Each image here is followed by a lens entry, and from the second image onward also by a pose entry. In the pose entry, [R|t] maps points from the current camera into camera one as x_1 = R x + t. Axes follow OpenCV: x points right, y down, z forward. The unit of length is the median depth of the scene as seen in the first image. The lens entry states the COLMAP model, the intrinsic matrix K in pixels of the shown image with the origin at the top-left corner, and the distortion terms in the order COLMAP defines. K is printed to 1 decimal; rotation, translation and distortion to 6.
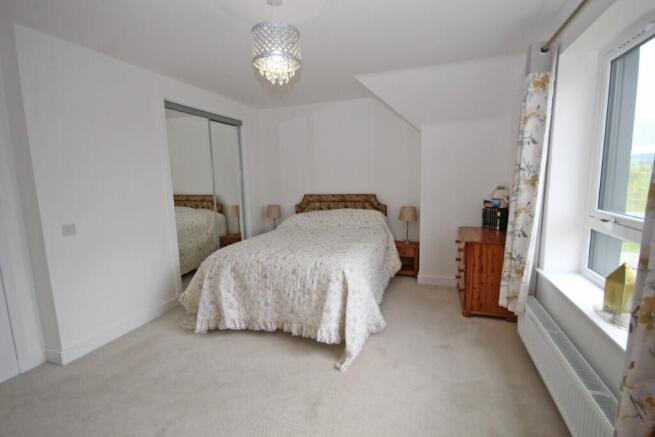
lens RADIAL K [[304.1, 0, 327.8], [0, 304.1, 216.4], [0, 0, 1]] dist [-0.004305, 0.000428]
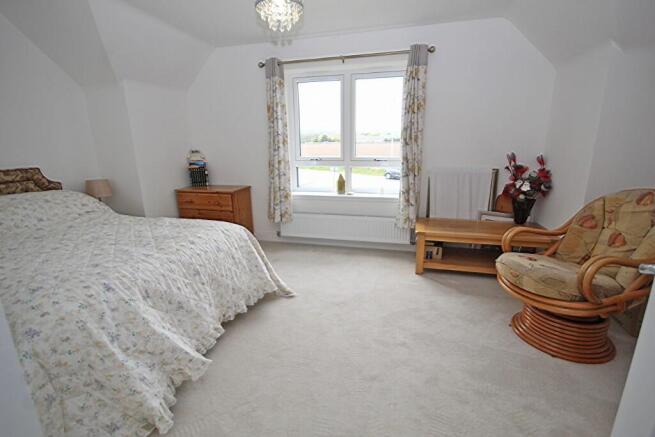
lens RADIAL K [[304.1, 0, 326.0], [0, 304.1, 218.0], [0, 0, 1]] dist [-0.004305, 0.000428]
pose [[-0.068198, -0.213101, 0.974647, -0.895753], [0.144271, 0.964547, 0.220988, -0.038817], [-0.987185, 0.155685, -0.035036, 0.712760]]
